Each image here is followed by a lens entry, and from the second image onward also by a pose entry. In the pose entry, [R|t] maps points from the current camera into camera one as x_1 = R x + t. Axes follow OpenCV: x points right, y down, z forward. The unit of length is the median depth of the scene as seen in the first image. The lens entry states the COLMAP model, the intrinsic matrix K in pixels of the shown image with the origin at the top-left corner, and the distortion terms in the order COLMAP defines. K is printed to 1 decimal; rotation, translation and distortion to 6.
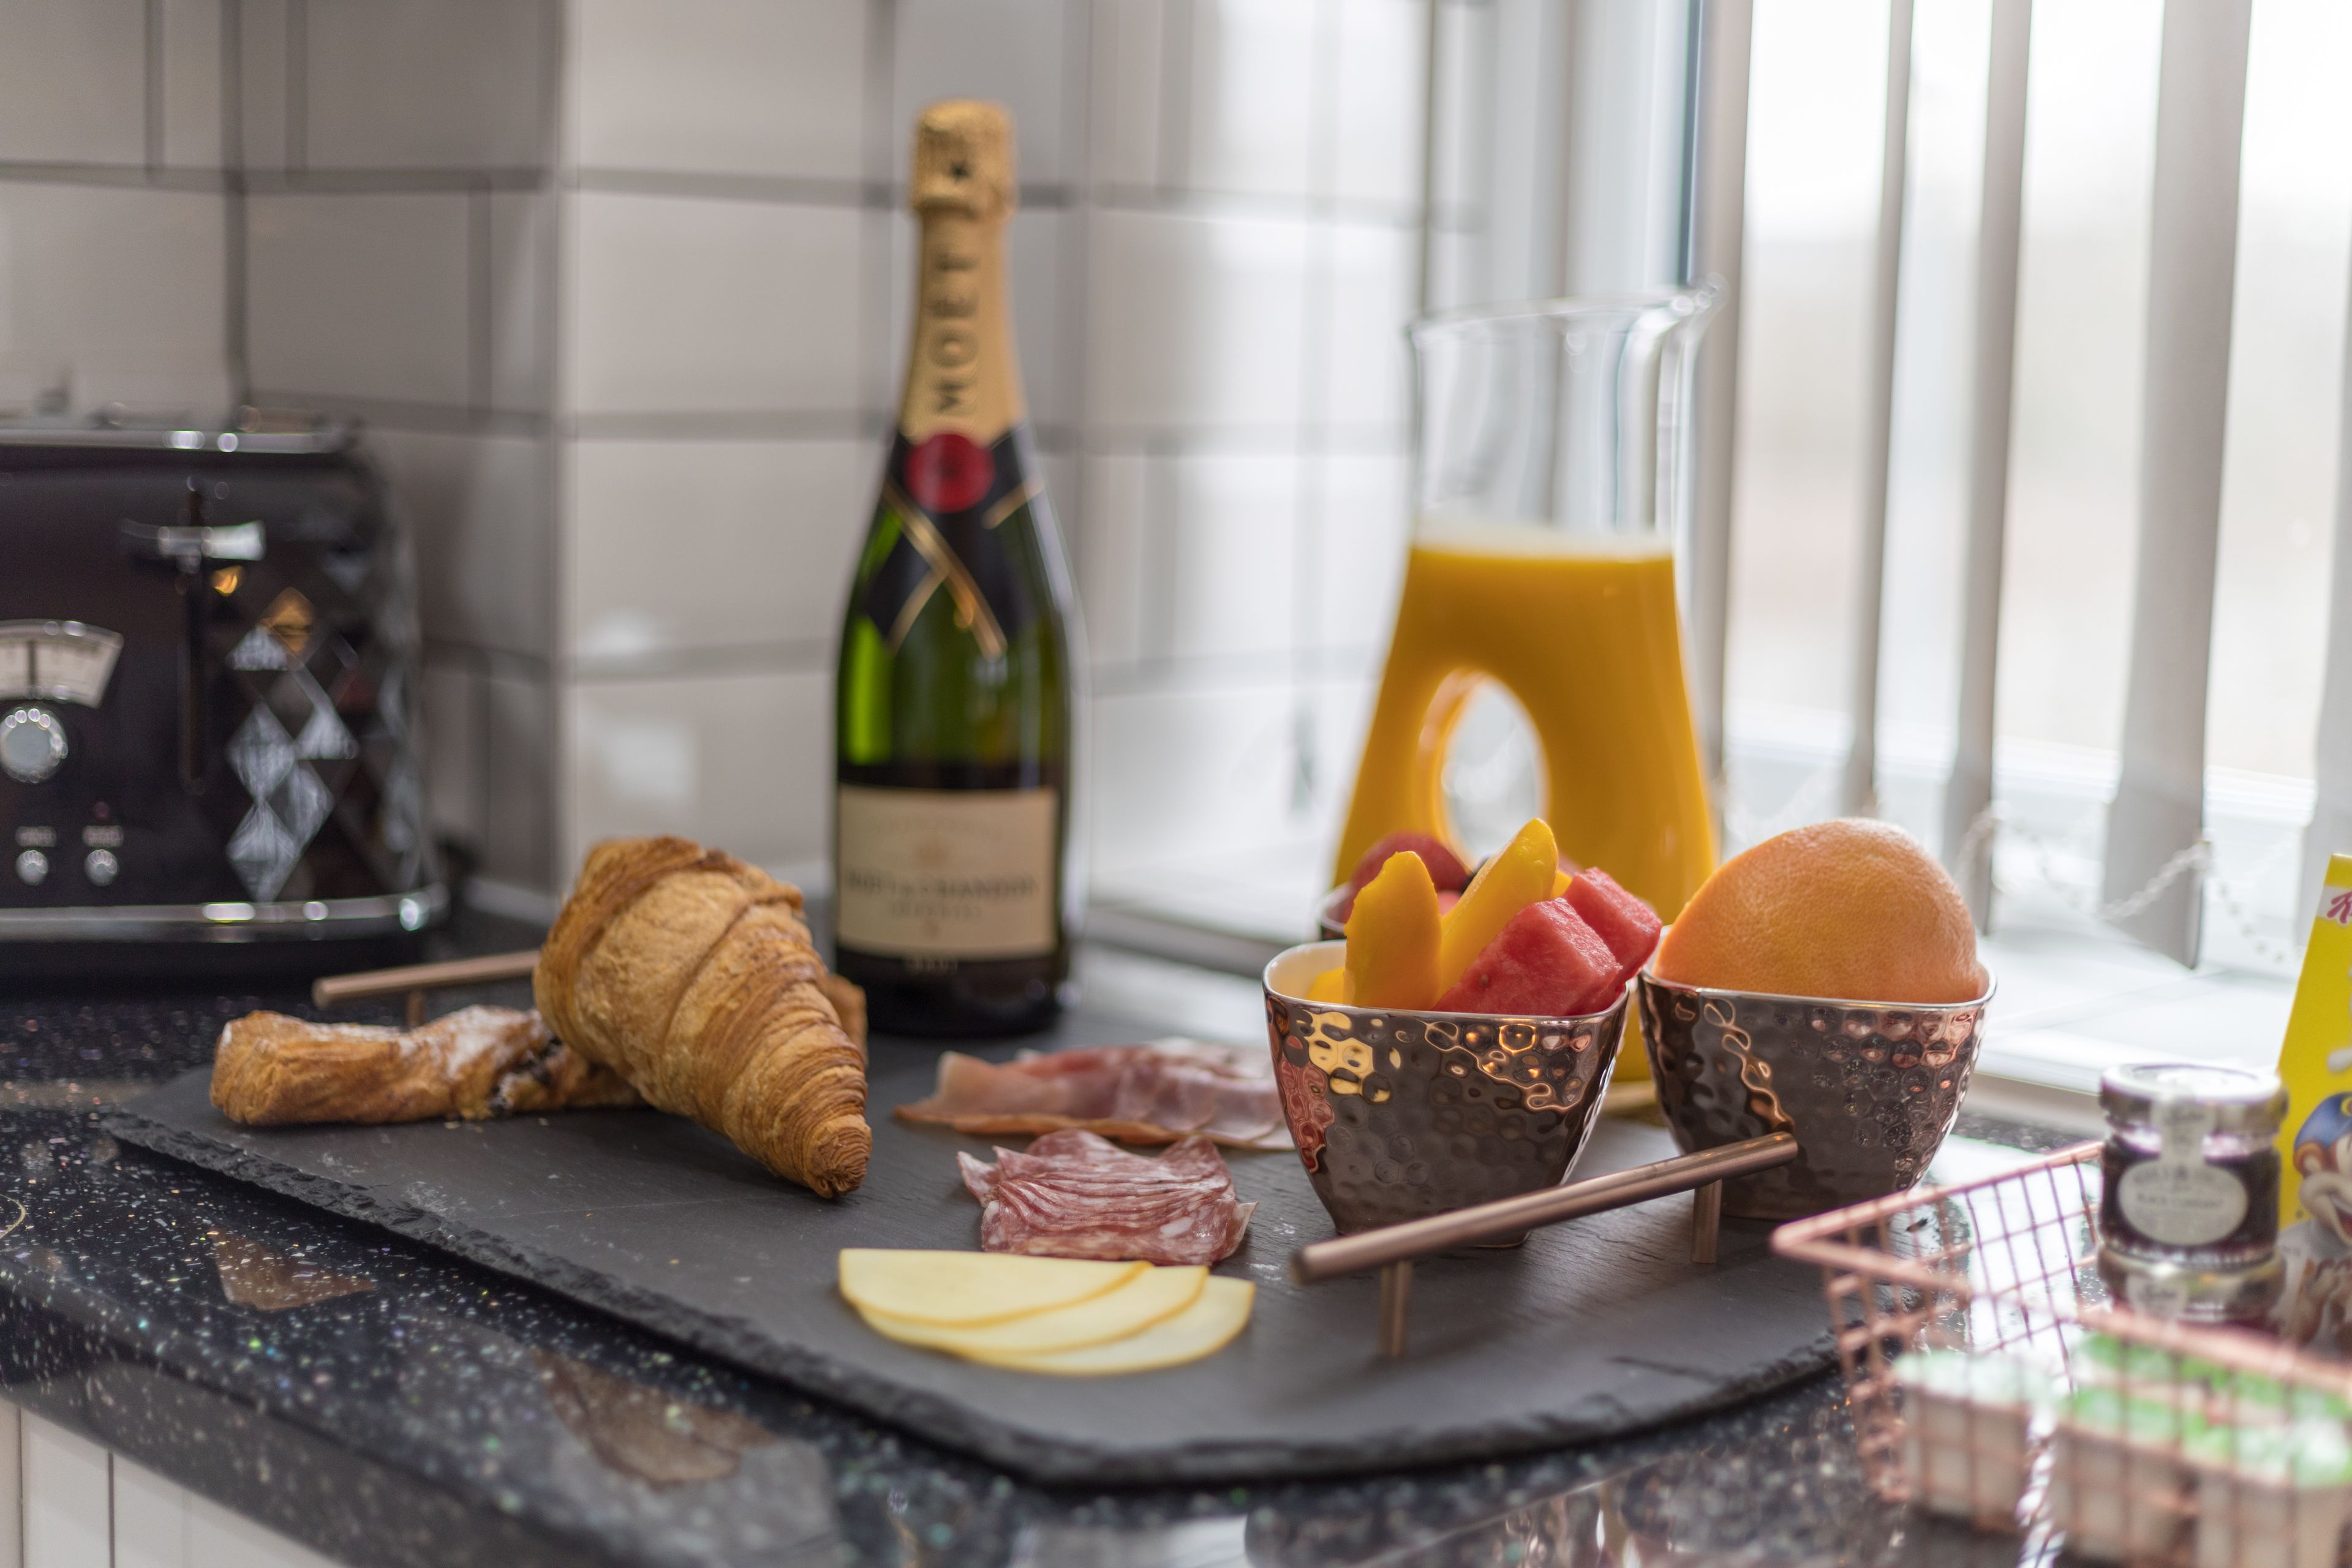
lens RADIAL K [[3480.6, 0, 1177.0], [0, 3480.6, 774.6], [0, 0, 1]] dist [-0.013932, 0.000000]
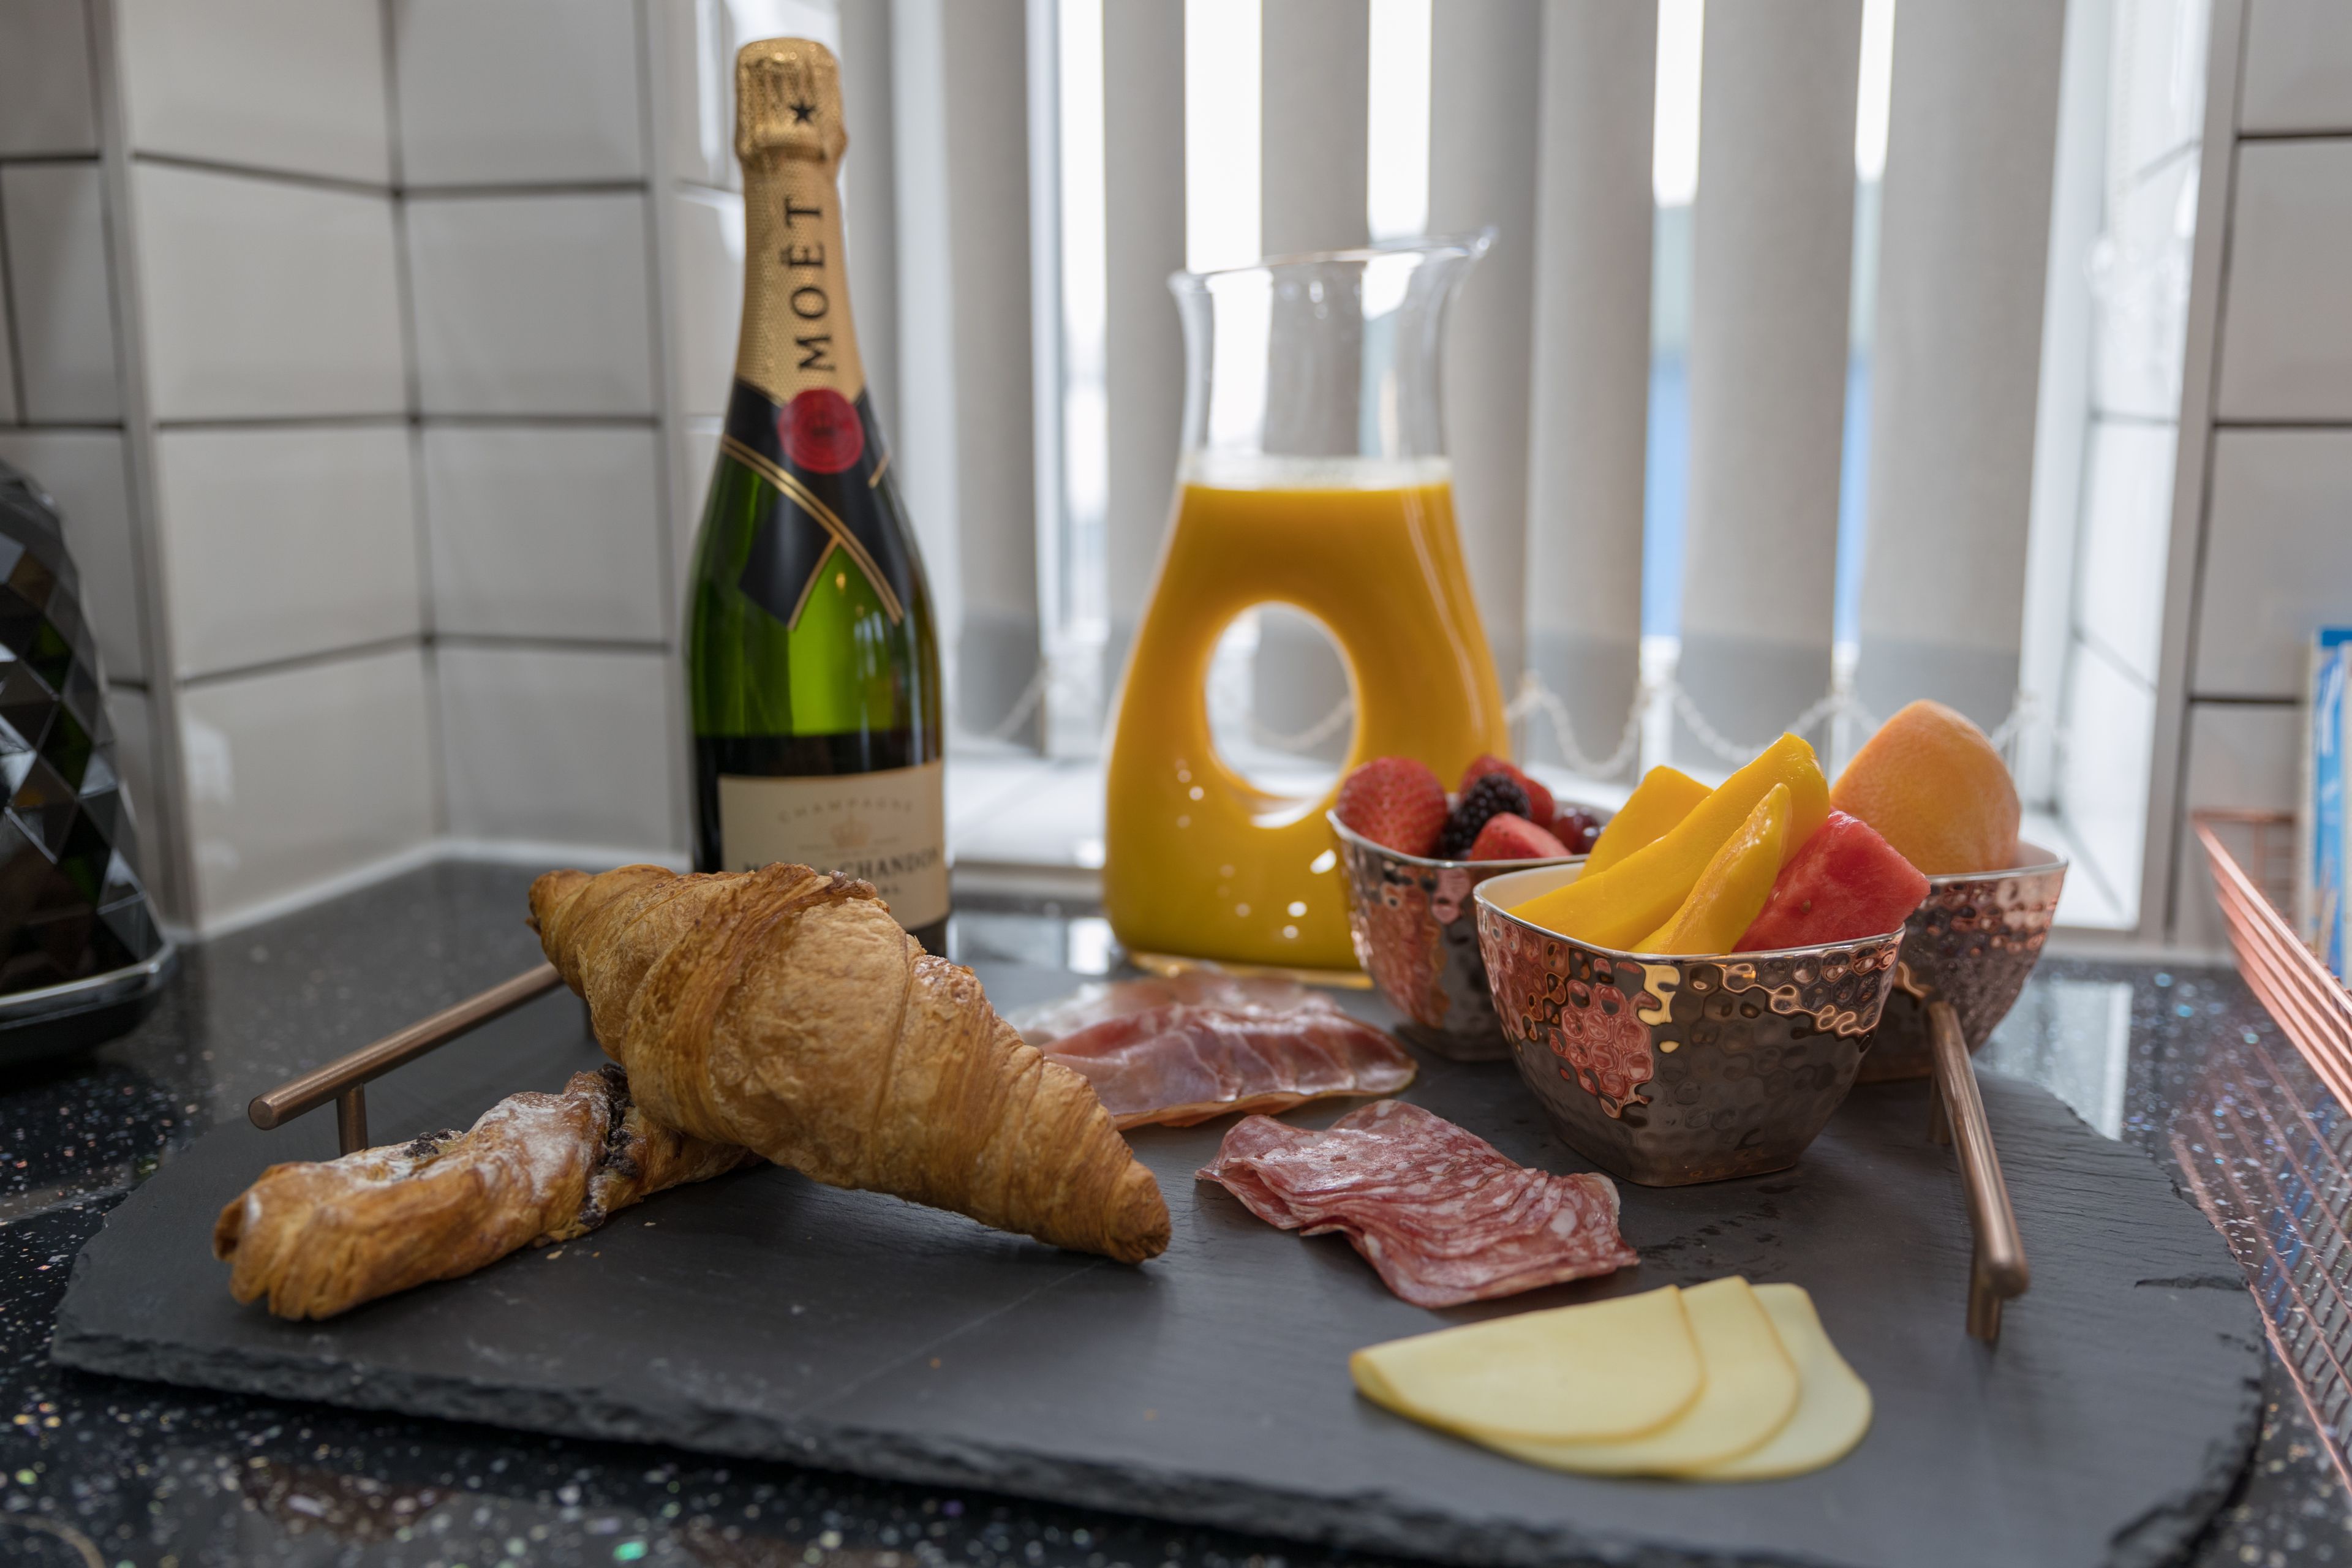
lens RADIAL K [[2132.5, 0, 1177.2], [0, 2132.5, 805.3], [0, 0, 1]] dist [-0.012108, 0.000000]
pose [[0.875444, -0.122205, 0.467614, -0.307312], [0.092103, 0.991959, 0.086805, -0.032789], [-0.474462, -0.032924, 0.879660, 0.513729]]
